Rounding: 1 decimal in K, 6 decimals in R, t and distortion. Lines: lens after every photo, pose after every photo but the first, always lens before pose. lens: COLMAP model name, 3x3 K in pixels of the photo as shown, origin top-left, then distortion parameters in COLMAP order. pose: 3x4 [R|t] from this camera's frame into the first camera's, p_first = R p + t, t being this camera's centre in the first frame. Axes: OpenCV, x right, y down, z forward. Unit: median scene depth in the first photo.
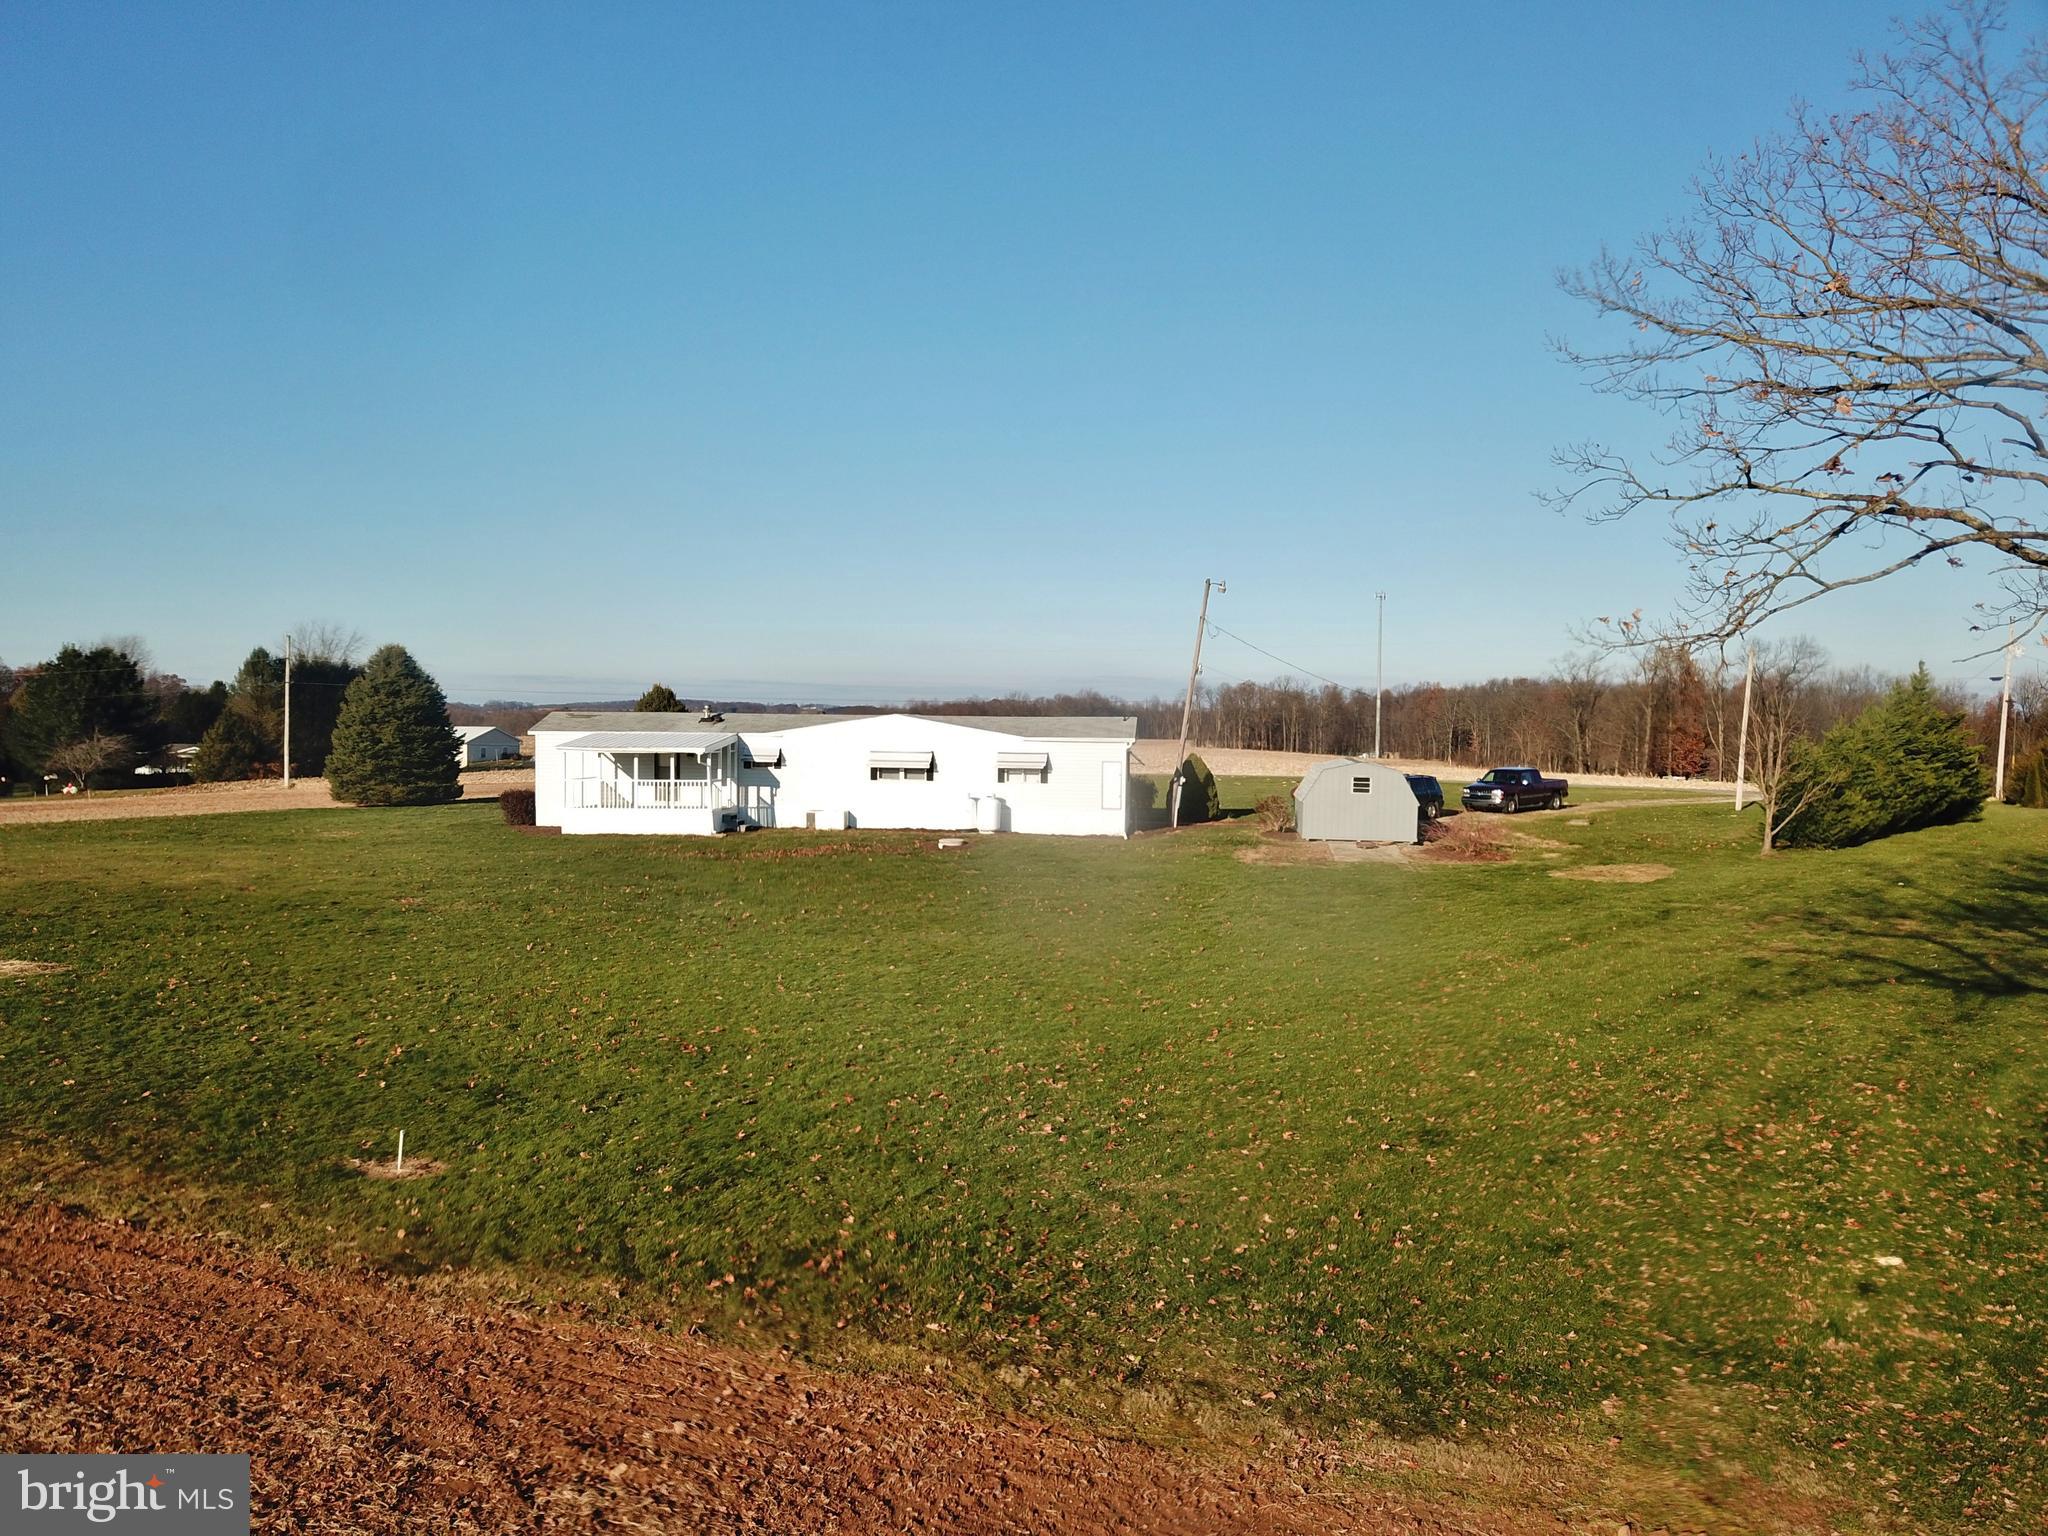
lens RADIAL K [[1557.6, 0, 1024.0], [0, 1557.6, 768.0], [0, 0, 1]] dist [0.002127, -0.076569]
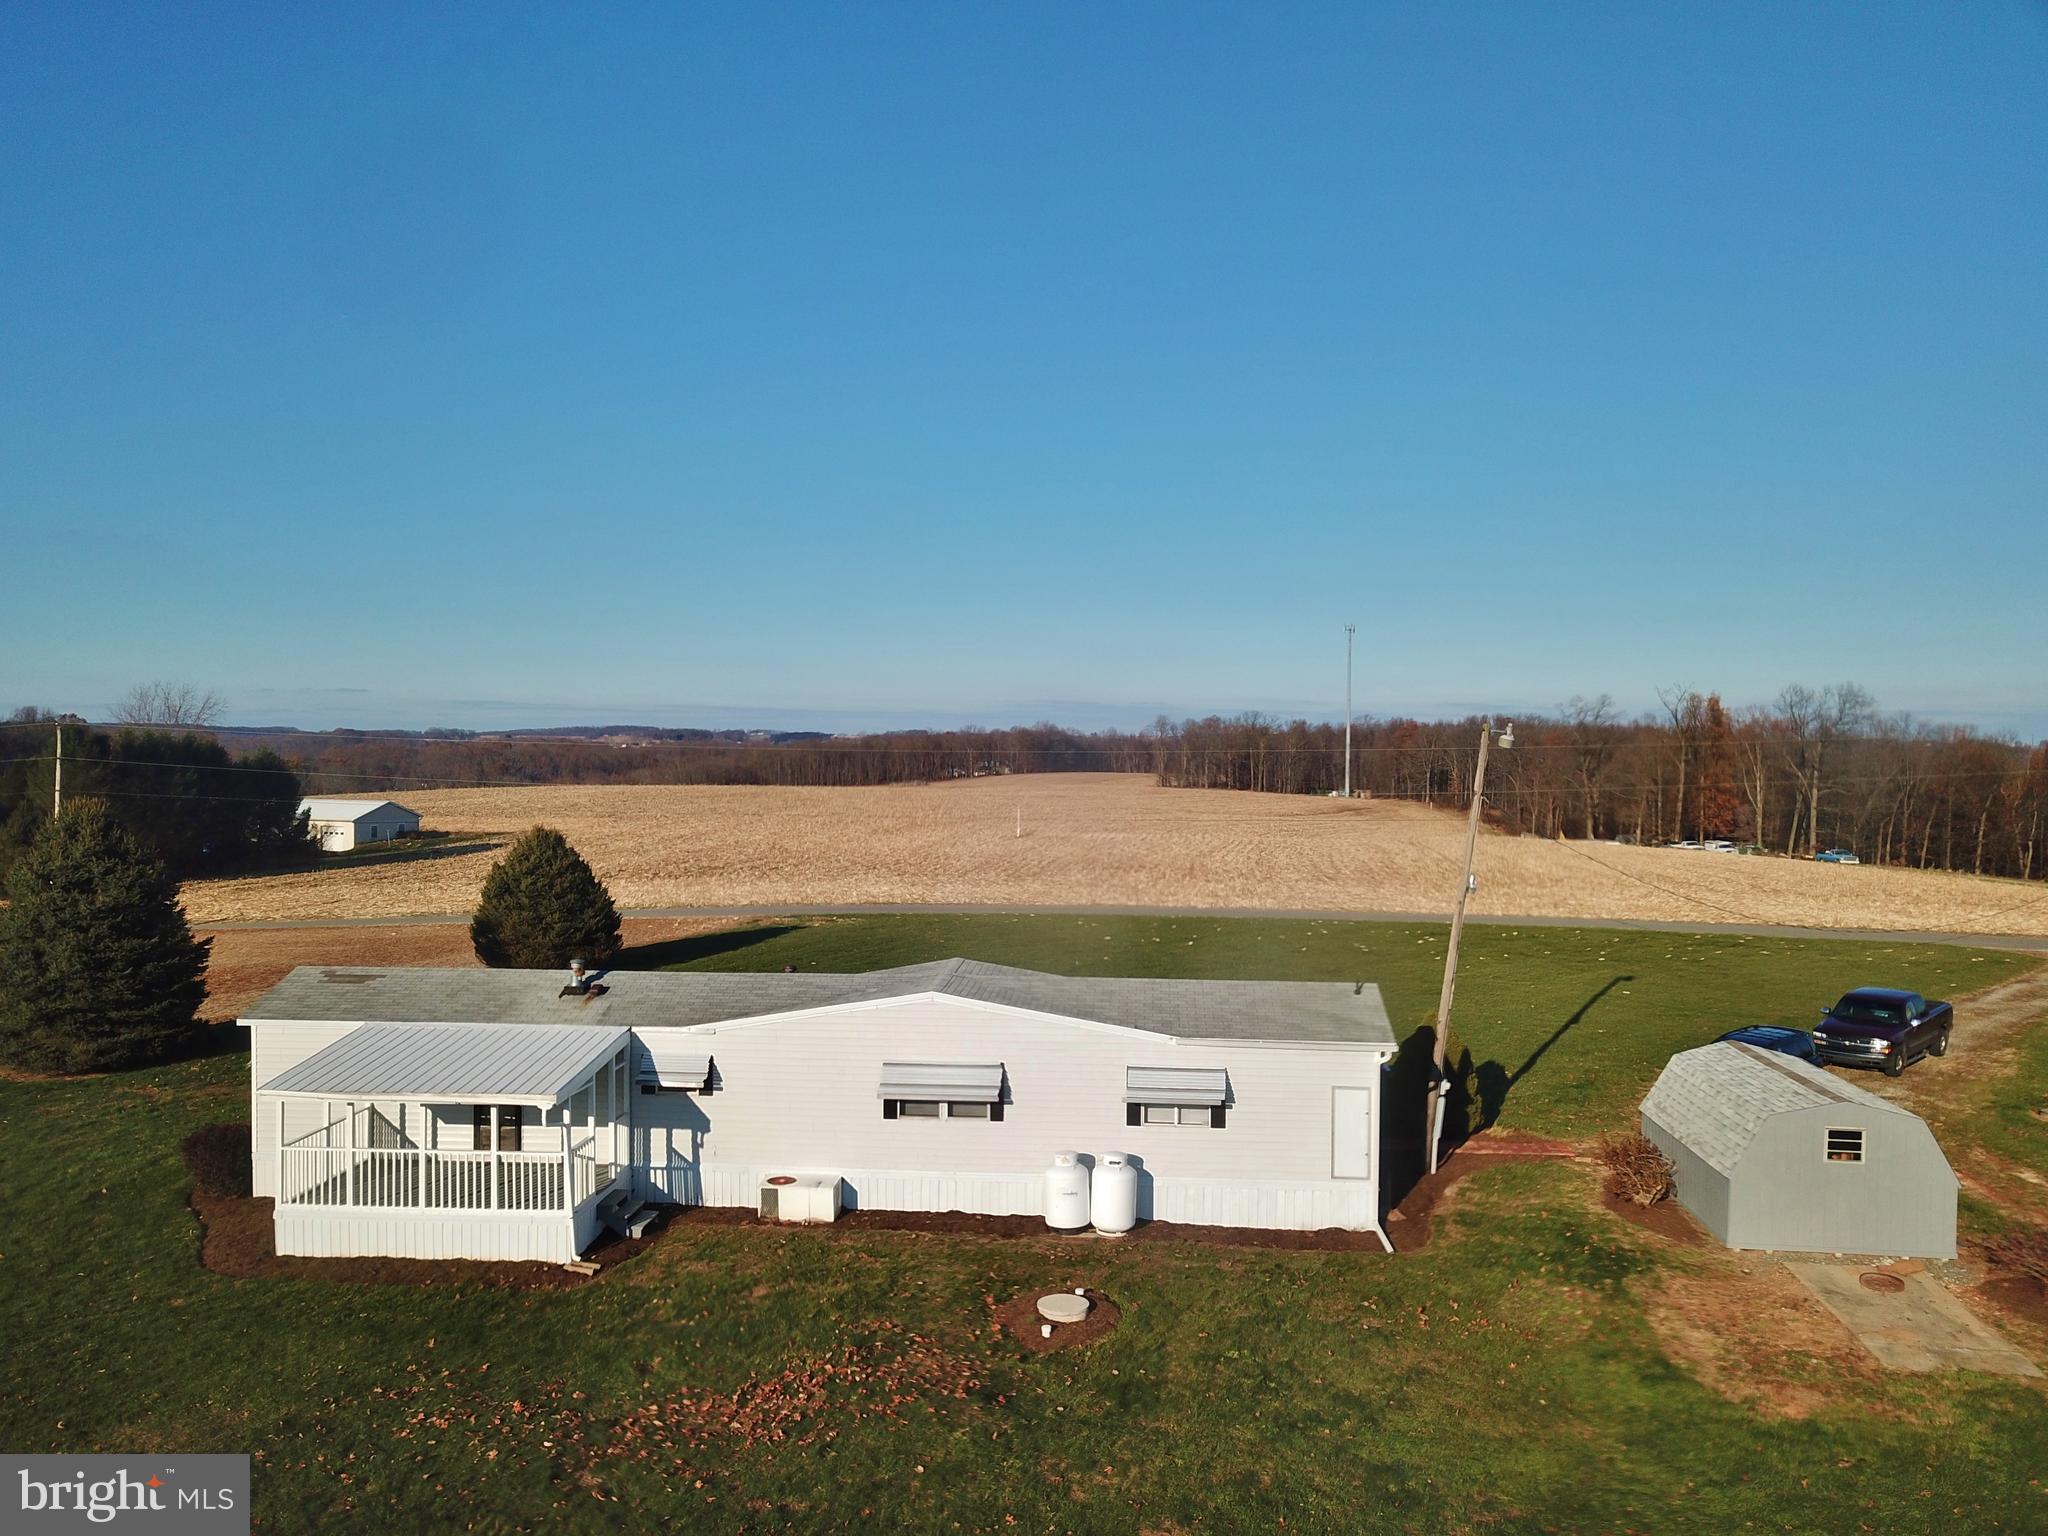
lens RADIAL K [[1558.4, 0, 1024.0], [0, 1558.4, 768.0], [0, 0, 1]] dist [-0.019546, -0.000374]
pose [[0.999441, -0.002964, 0.033306, -0.067722], [0.003504, 0.999863, -0.016157, -0.101305], [-0.033254, 0.016264, 0.999315, 0.467502]]
